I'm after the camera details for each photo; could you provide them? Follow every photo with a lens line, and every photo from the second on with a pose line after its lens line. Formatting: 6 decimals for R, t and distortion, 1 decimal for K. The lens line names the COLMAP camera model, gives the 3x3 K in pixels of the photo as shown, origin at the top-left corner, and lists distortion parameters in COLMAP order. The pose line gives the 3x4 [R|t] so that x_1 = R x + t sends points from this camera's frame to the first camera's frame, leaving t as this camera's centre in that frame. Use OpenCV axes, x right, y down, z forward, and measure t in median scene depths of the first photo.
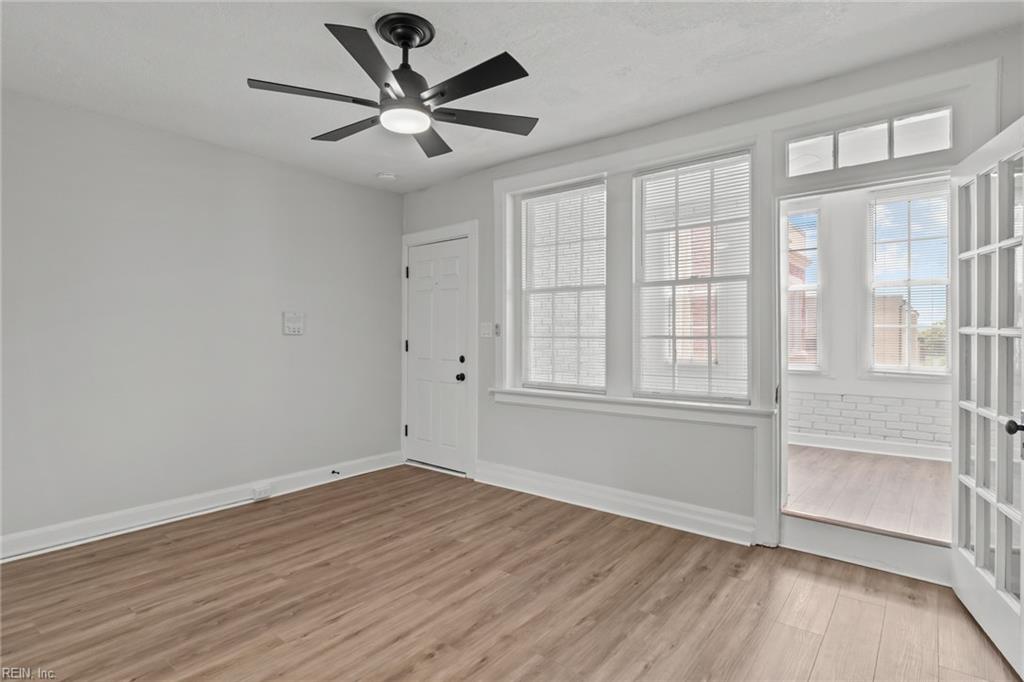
lens RADIAL K [[520.3, 0, 511.8], [0, 520.3, 338.7], [0, 0, 1]] dist [0.019037, 0.000453]
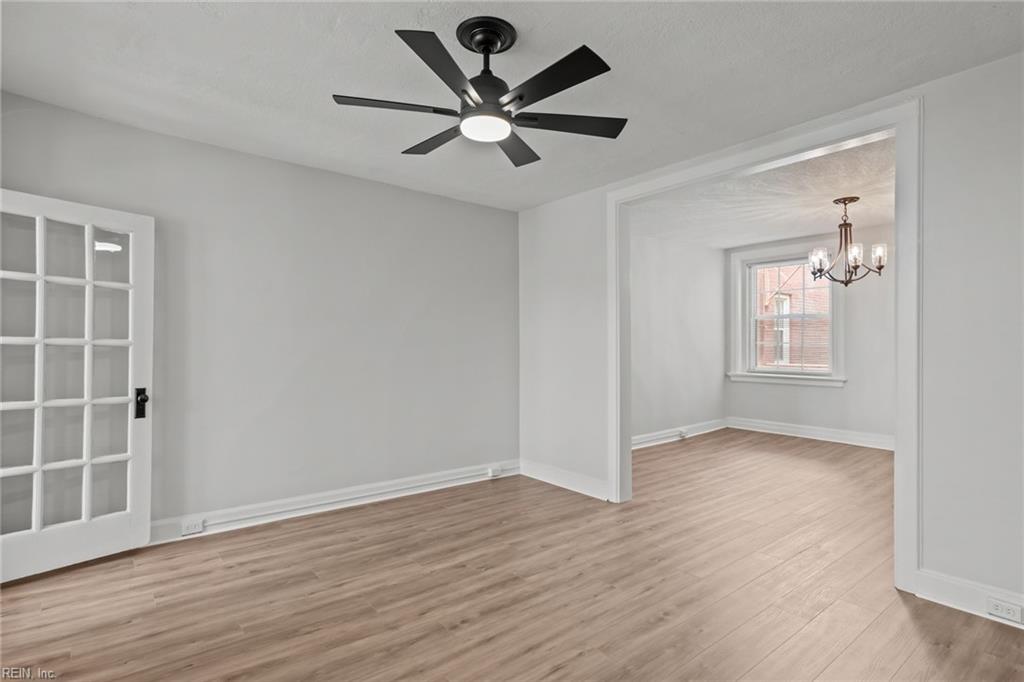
lens RADIAL K [[520.3, 0, 512.7], [0, 520.3, 341.5], [0, 0, 1]] dist [0.019037, 0.000453]
pose [[-0.977617, -0.003706, 0.210361, -0.475463], [-0.004265, 0.999988, -0.002205, -0.018332], [-0.210350, -0.003053, -0.977621, 1.996356]]
